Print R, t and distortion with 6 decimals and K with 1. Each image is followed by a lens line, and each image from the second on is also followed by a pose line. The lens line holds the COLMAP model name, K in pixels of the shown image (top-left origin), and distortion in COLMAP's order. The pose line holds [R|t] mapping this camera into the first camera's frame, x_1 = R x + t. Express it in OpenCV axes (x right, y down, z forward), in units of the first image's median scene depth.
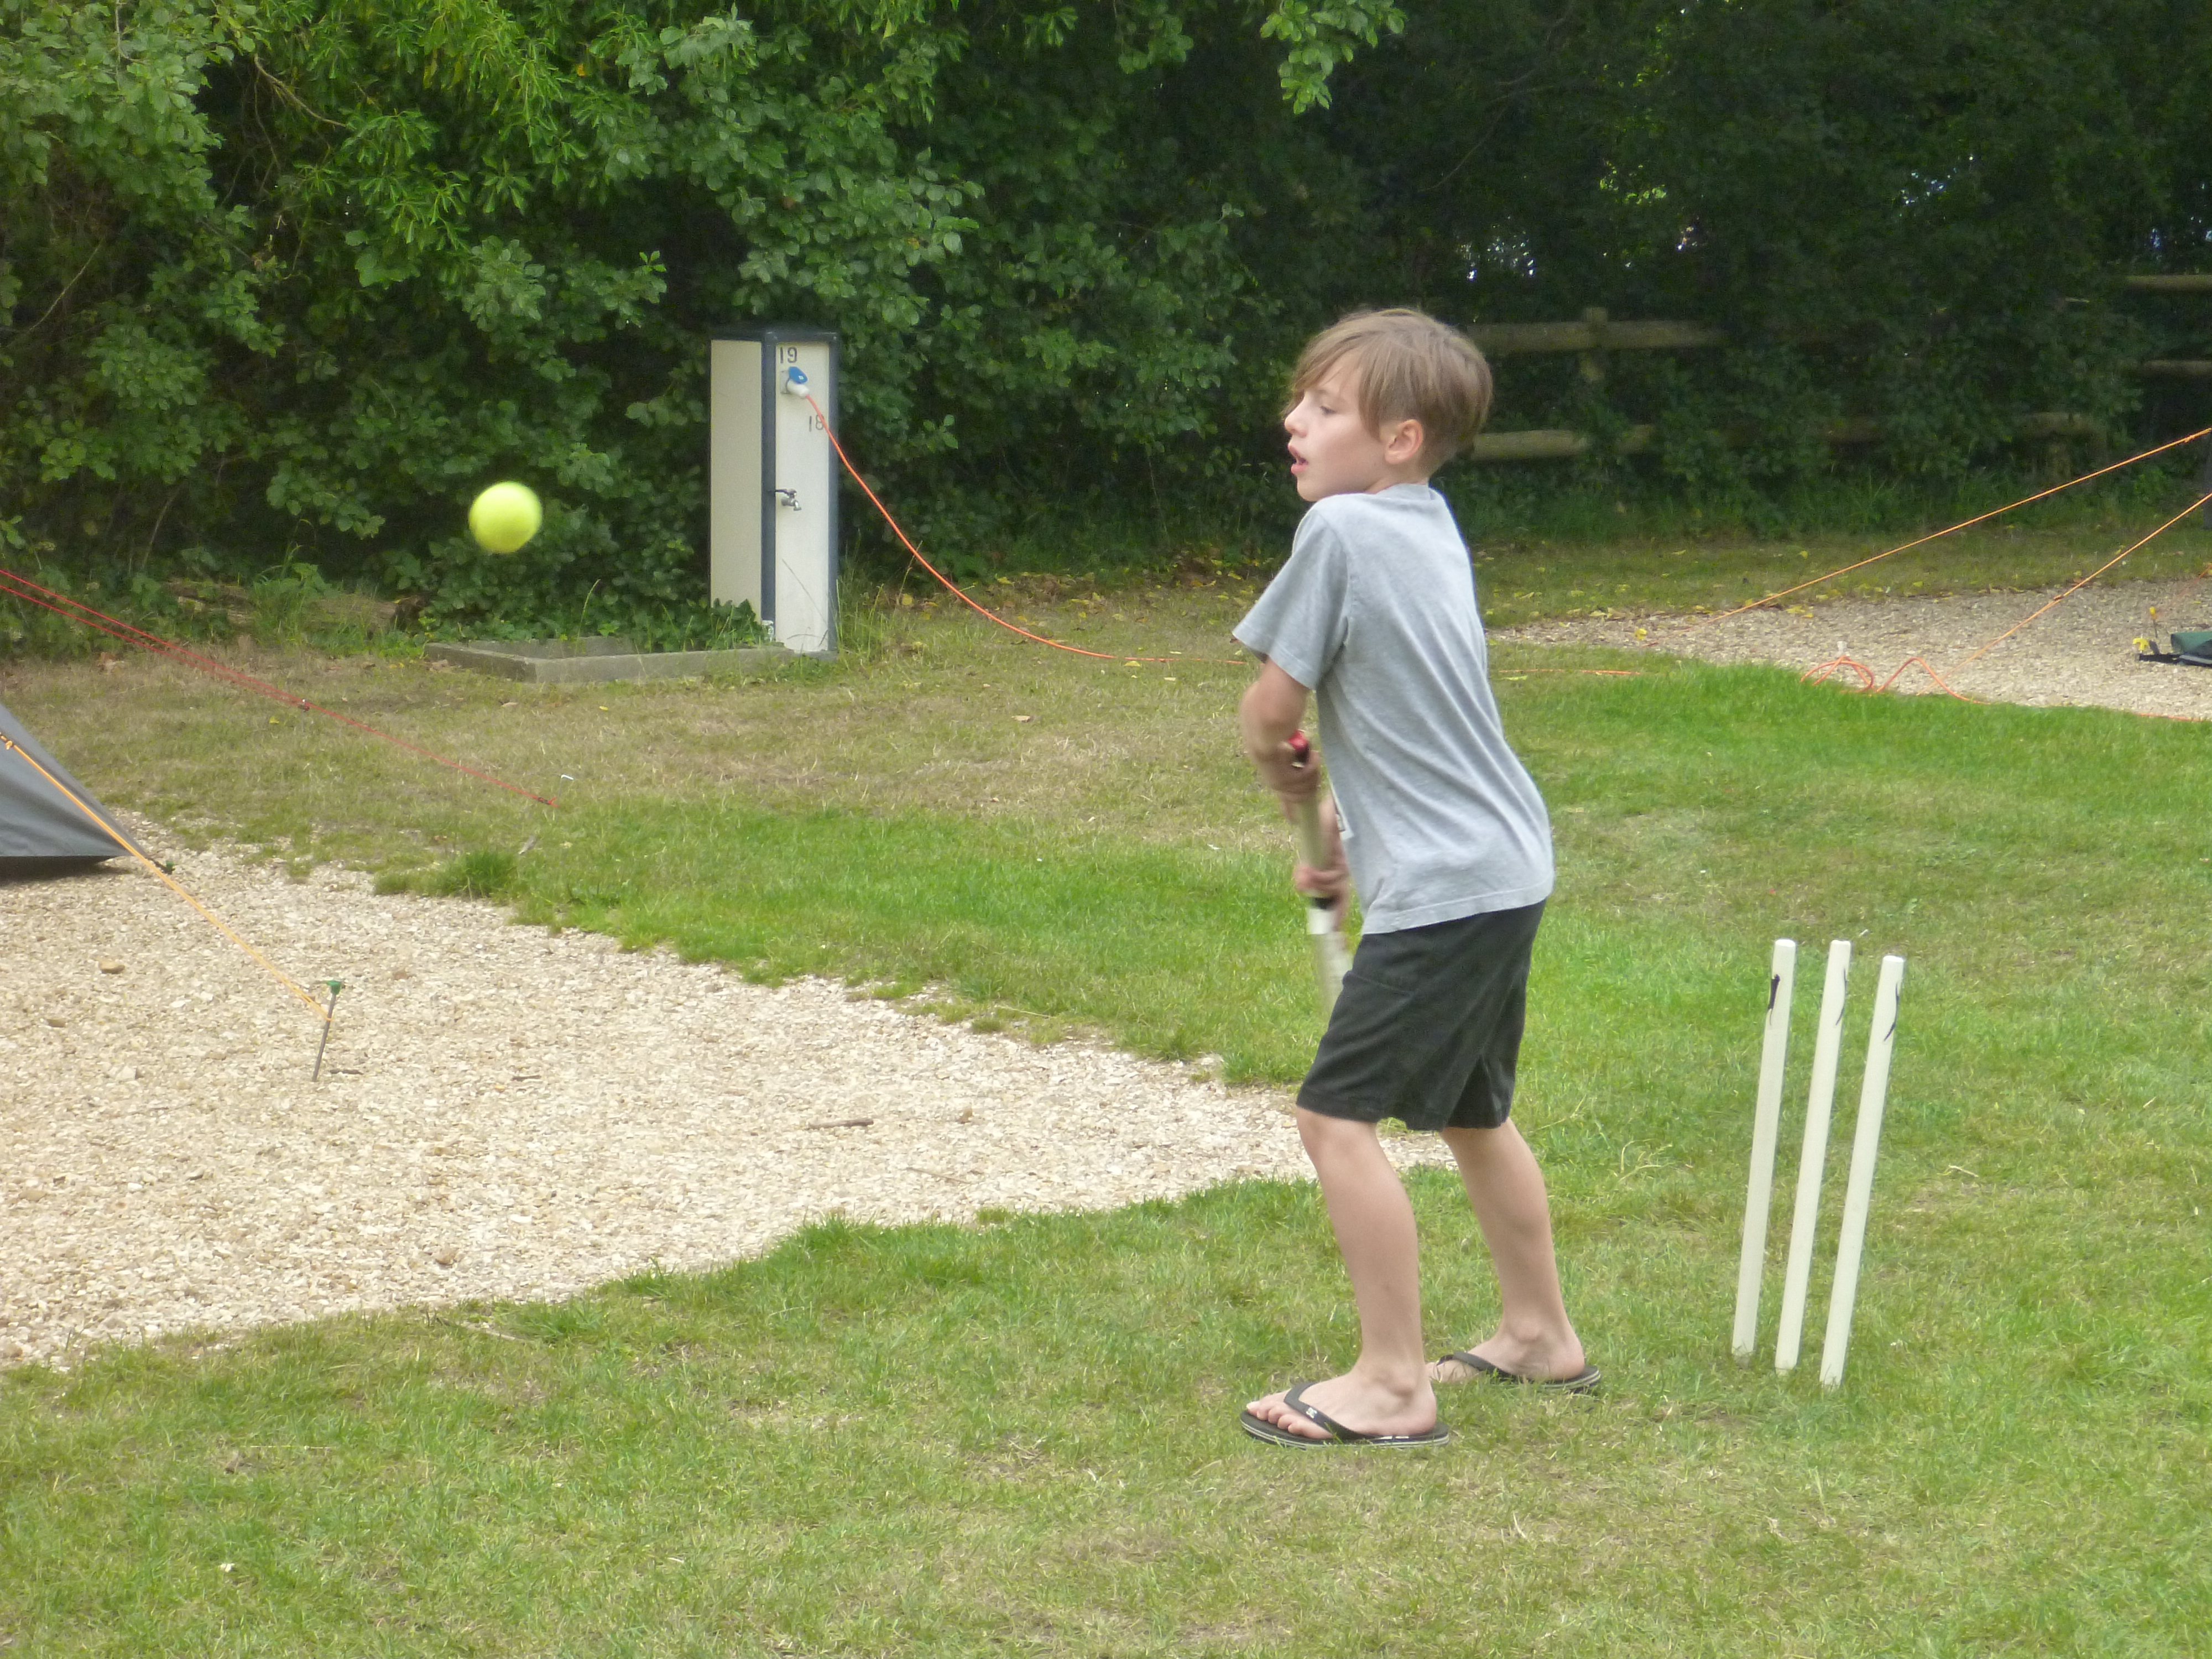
lens RADIAL K [[4851.5, 0, 1107.6], [0, 4851.5, 830.7], [0, 0, 1]] dist [-0.045834, 0.000000]
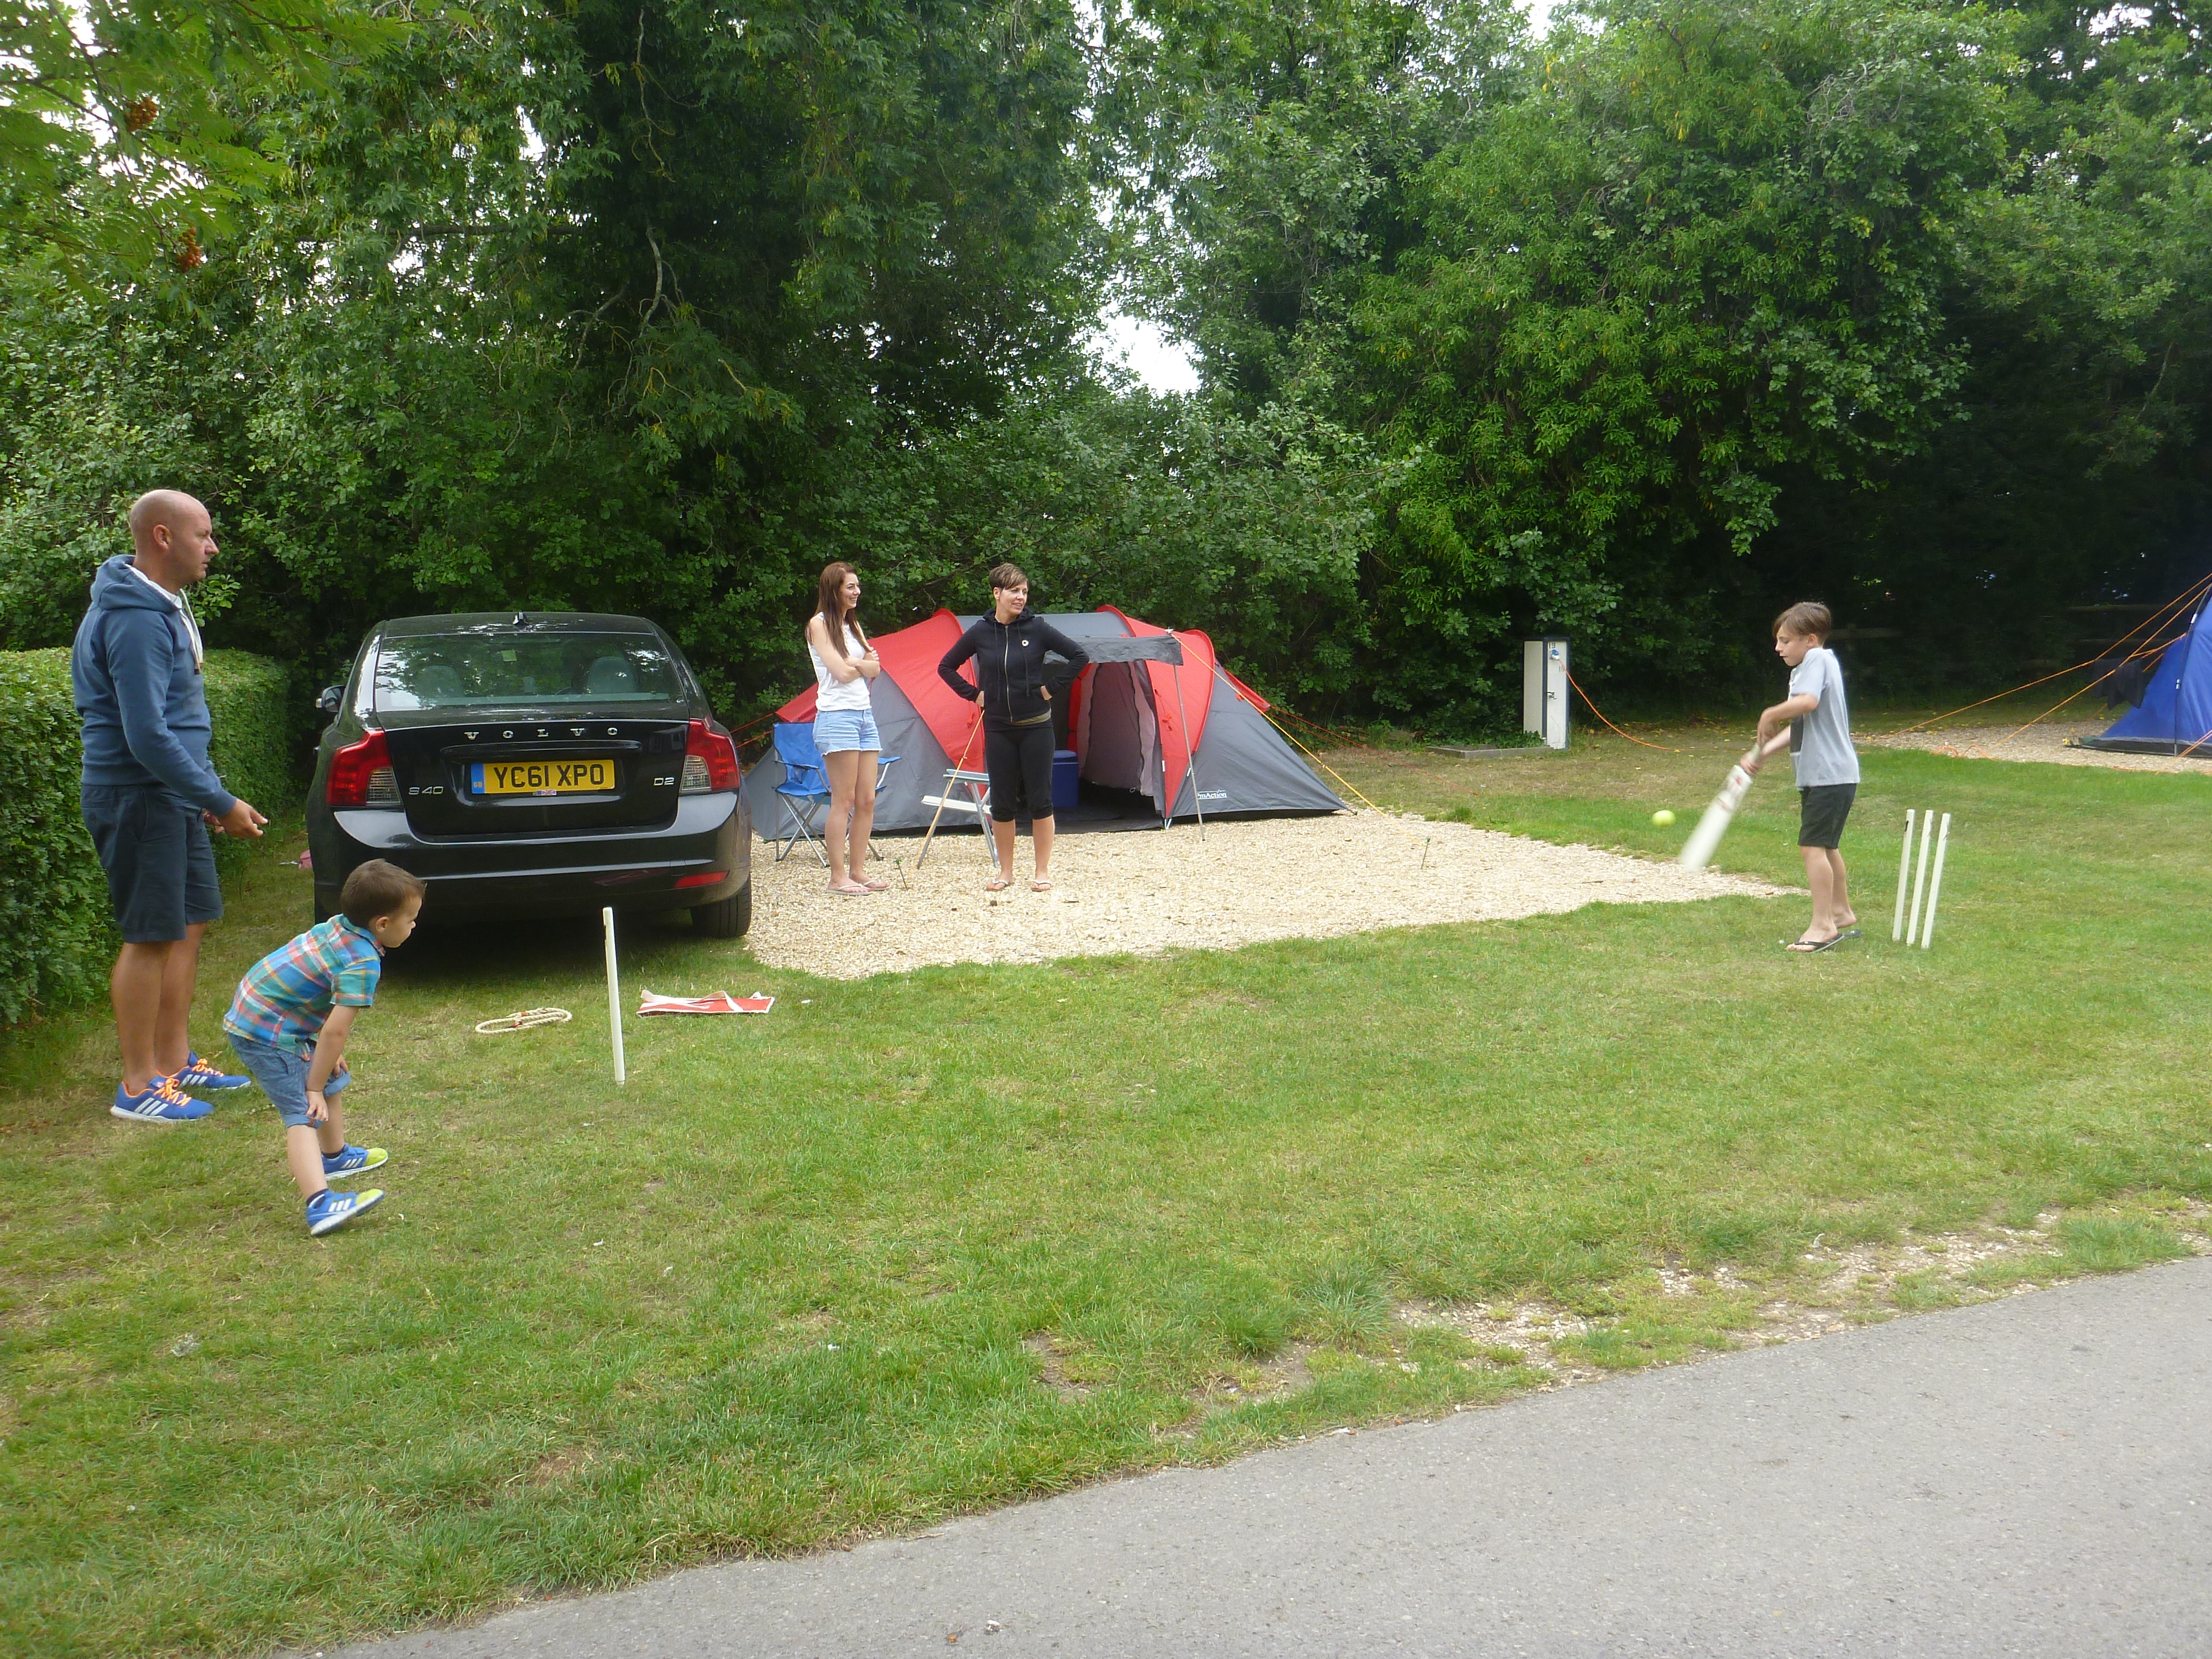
lens RADIAL K [[1785.8, 0, 1095.6], [0, 1785.8, 827.5], [0, 0, 1]] dist [-0.035050, -0.007054]
pose [[0.954483, 0.004666, -0.298228, -0.009203], [-0.005312, 0.999985, -0.001355, 0.014154], [0.298218, 0.002877, 0.954494, -0.102169]]
